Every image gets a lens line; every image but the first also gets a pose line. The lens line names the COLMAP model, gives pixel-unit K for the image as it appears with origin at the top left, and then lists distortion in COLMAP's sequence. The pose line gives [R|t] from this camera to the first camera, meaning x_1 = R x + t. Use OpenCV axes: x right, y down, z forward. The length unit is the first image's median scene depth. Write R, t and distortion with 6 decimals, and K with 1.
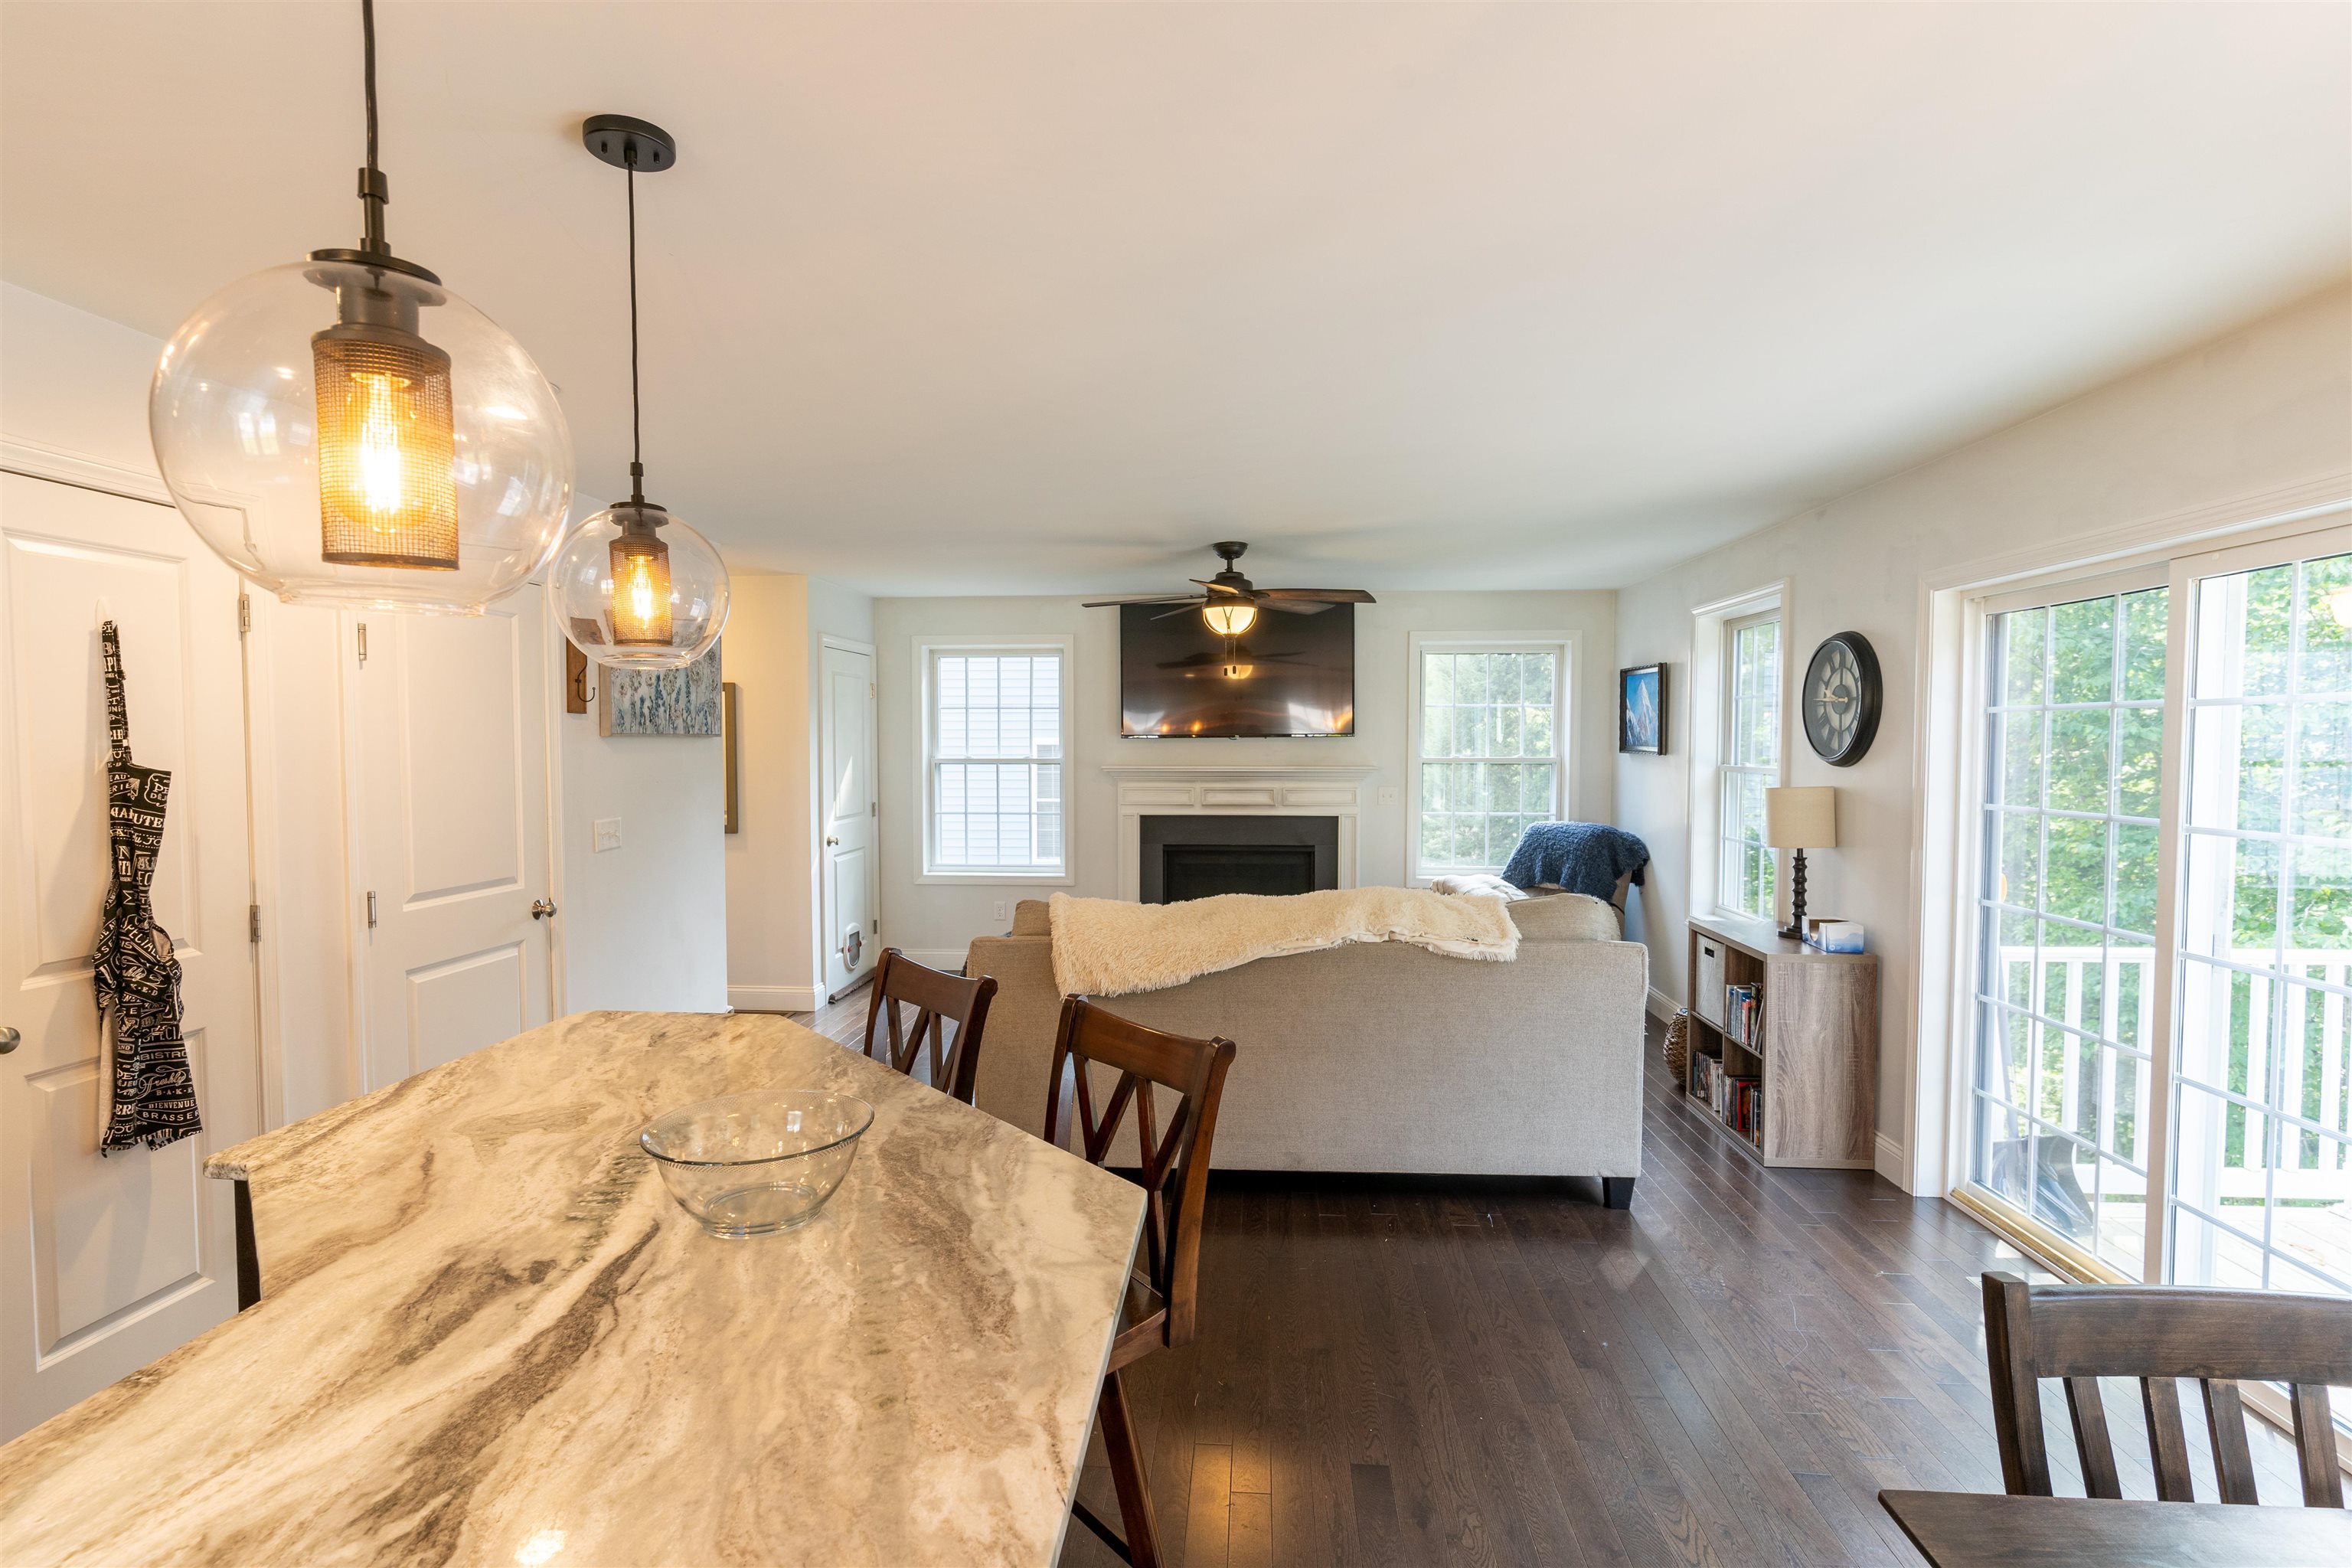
lens RADIAL K [[1140.8, 0, 1175.4], [0, 1140.8, 790.6], [0, 0, 1]] dist [0.001996, 0.000140]
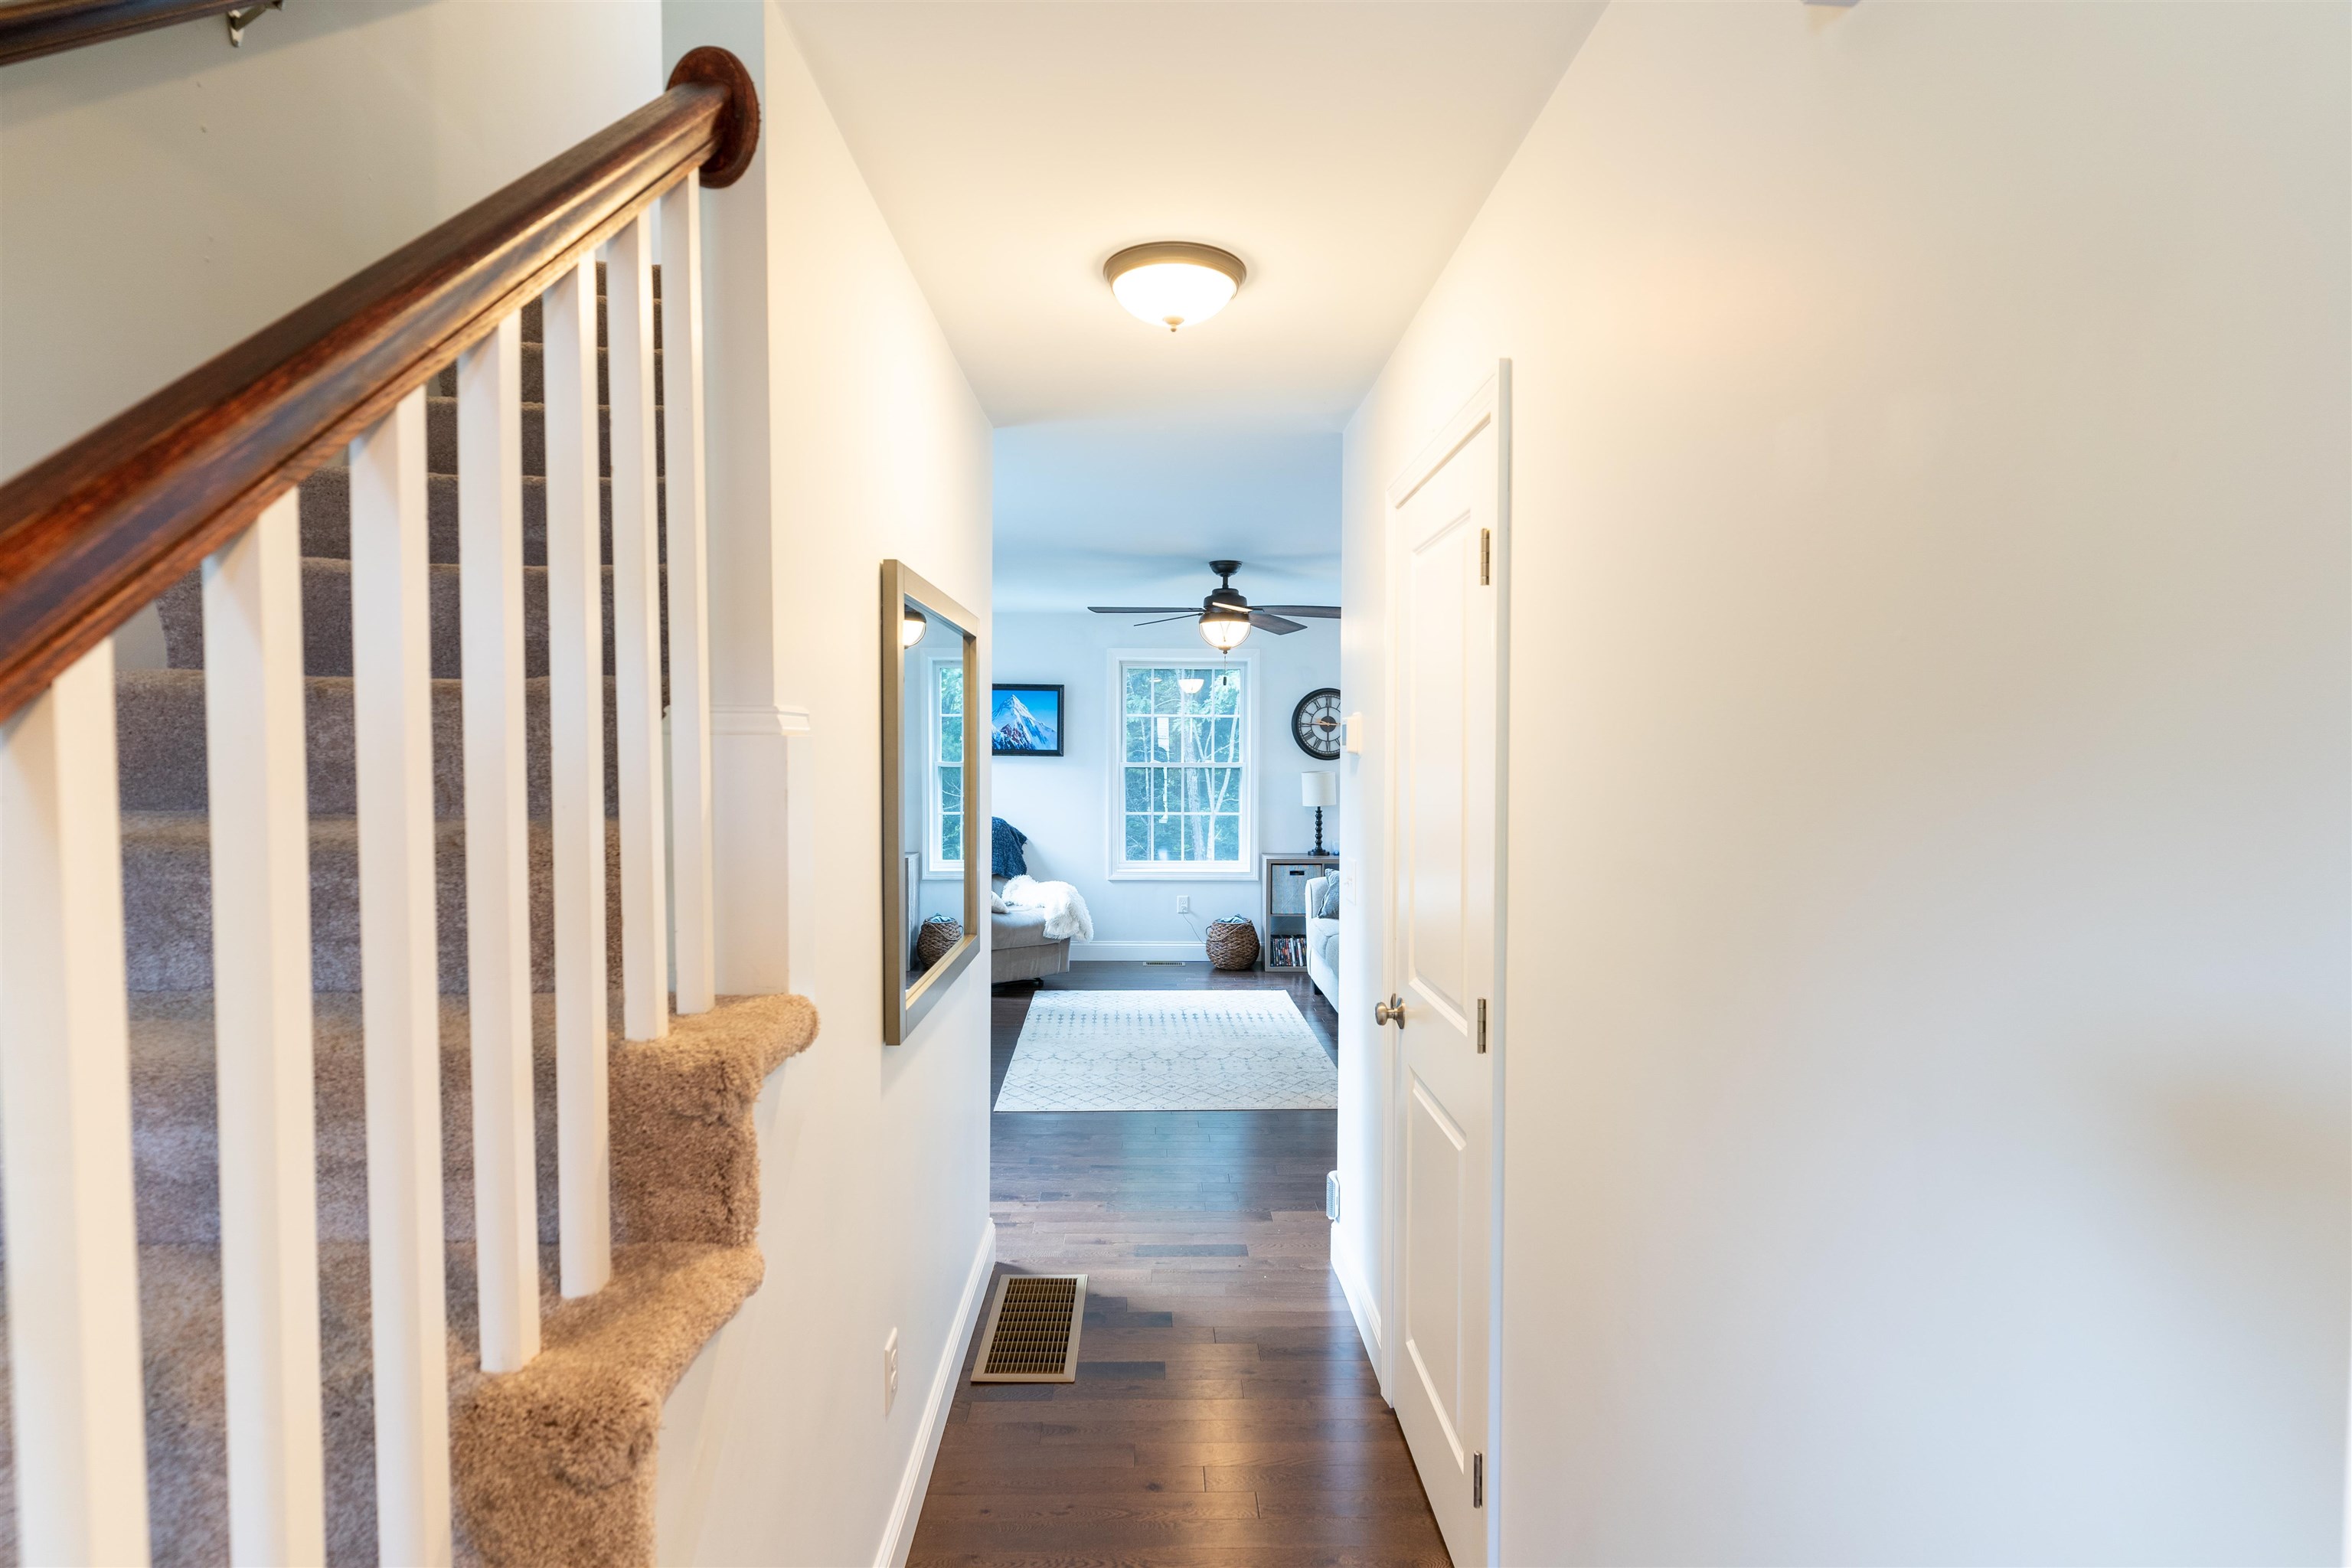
lens RADIAL K [[1122.1, 0, 1176.0], [0, 1122.1, 784.0], [0, 0, 1]] dist [-0.000430, -0.000167]
pose [[-0.090768, -0.045222, 0.994845, -1.363880], [0.039328, 0.998026, 0.048955, -0.090733], [-0.995095, 0.043569, -0.088811, 1.571555]]
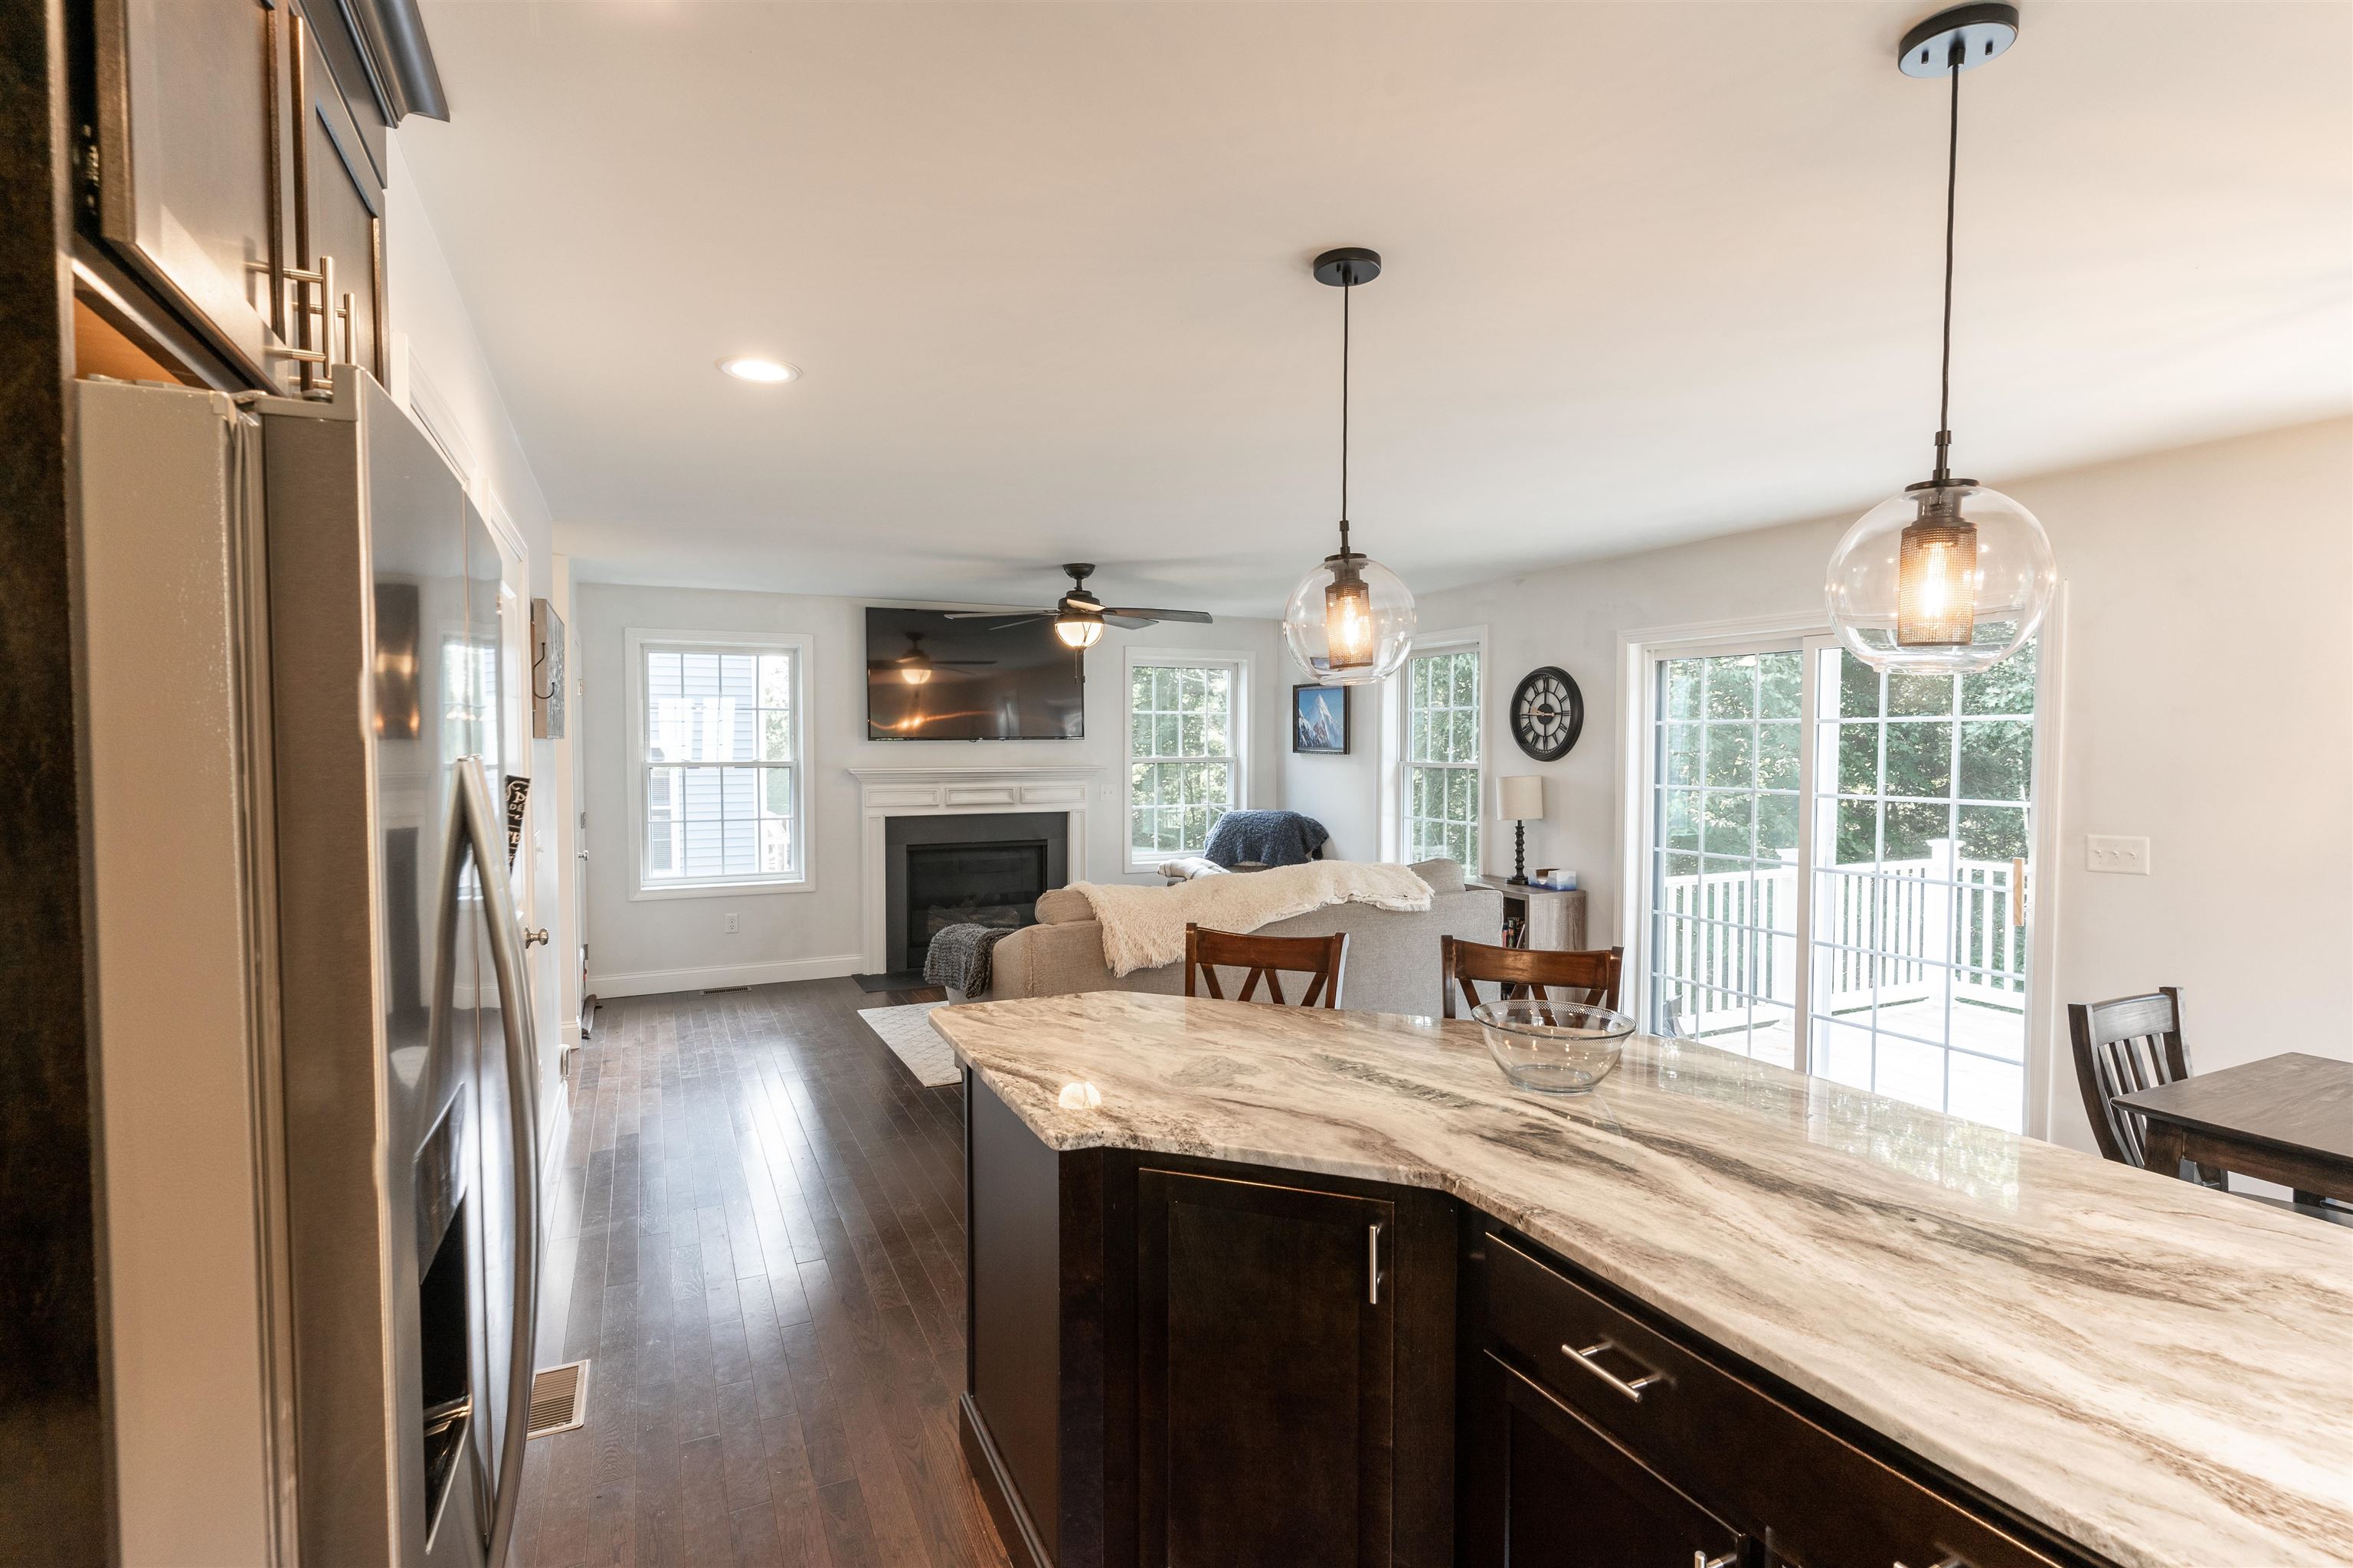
lens RADIAL K [[1122.7, 0, 1176.5], [0, 1122.7, 784.0], [0, 0, 1]] dist [-0.000430, -0.000167]
pose [[0.869461, -0.017931, 0.493676, -0.565881], [0.021516, 0.999767, -0.001580, -0.000626], [-0.493533, 0.011996, 0.869644, 0.012074]]
